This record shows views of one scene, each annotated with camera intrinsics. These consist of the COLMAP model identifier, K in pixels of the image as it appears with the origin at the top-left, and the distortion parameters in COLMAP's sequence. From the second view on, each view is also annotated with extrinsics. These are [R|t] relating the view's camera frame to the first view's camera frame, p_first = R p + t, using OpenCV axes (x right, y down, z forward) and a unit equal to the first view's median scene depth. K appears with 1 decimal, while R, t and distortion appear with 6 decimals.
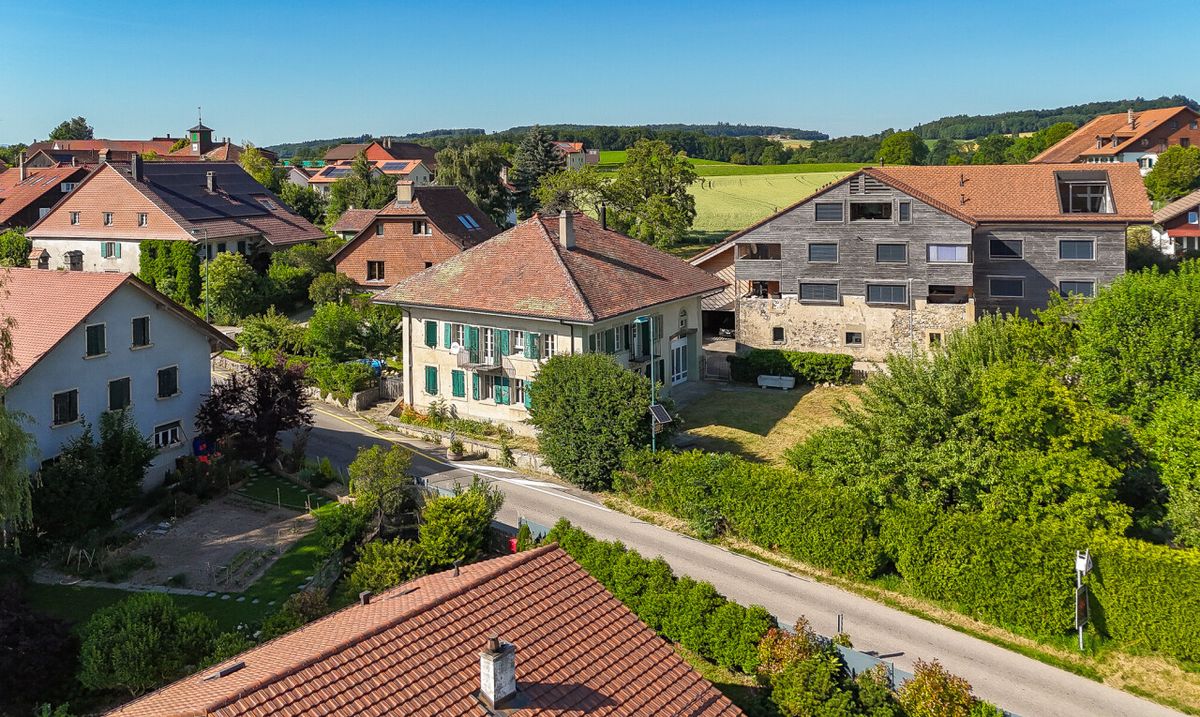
lens RADIAL K [[1593.5, 0, 600.0], [0, 1593.5, 358.5], [0, 0, 1]] dist [0.022962, 0.028812]
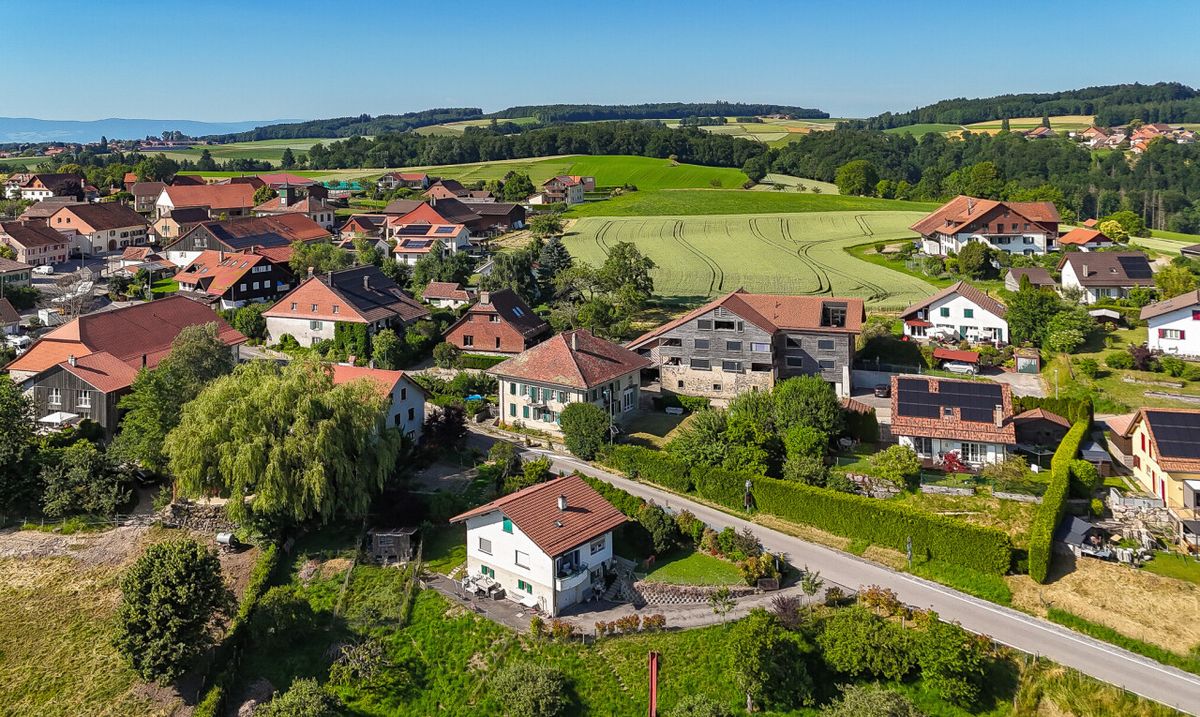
lens RADIAL K [[1593.5, 0, 600.0], [0, 1593.5, 358.5], [0, 0, 1]] dist [0.022962, 0.028812]
pose [[0.999960, 0.008407, 0.002967, 0.006064], [-0.008442, 0.999892, 0.012049, -0.084142], [-0.002866, -0.012073, 0.999923, -1.180740]]
